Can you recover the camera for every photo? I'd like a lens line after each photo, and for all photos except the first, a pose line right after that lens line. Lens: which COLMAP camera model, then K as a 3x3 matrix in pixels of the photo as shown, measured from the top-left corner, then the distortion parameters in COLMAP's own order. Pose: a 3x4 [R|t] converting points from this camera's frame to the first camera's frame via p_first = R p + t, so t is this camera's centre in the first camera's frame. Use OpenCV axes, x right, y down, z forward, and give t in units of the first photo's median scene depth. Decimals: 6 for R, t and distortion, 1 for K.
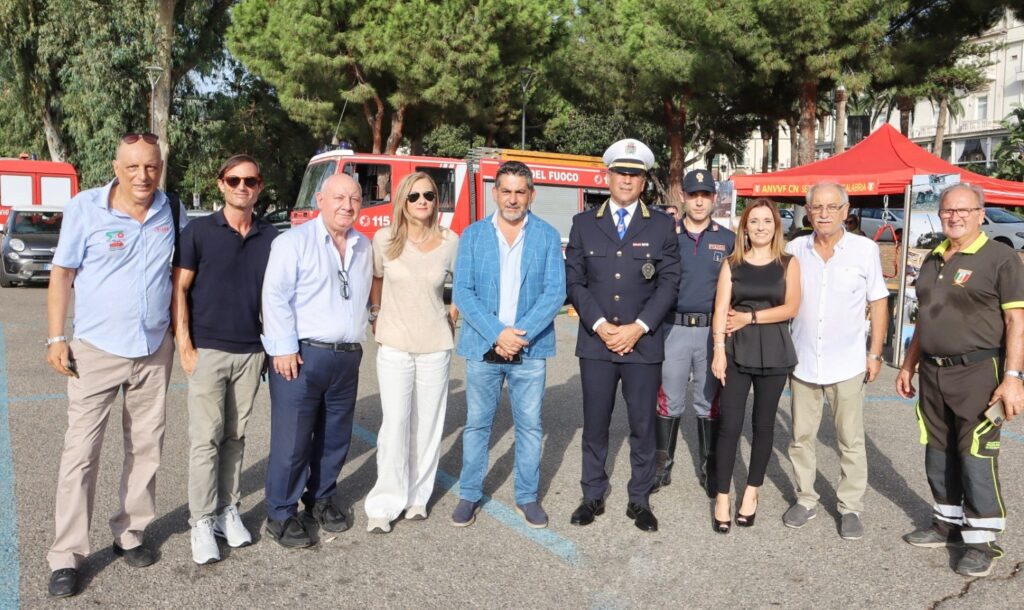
lens RADIAL K [[808.9, 0, 530.5], [0, 808.9, 298.3], [0, 0, 1]] dist [-0.087523, 0.038577]
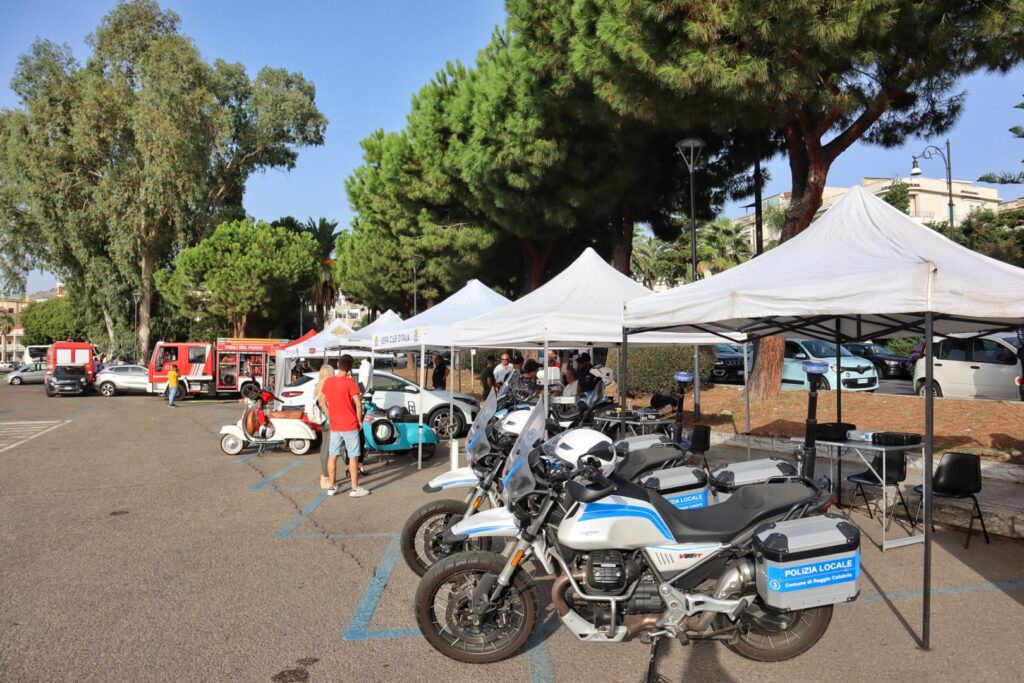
lens RADIAL K [[703.1, 0, 502.9], [0, 703.1, 344.9], [0, 0, 1]] dist [-0.074467, 0.004519]
pose [[0.995582, -0.030300, -0.088873, 0.767881], [0.019830, 0.993003, -0.116410, 0.081768], [0.091779, 0.114133, 0.989217, -0.815842]]
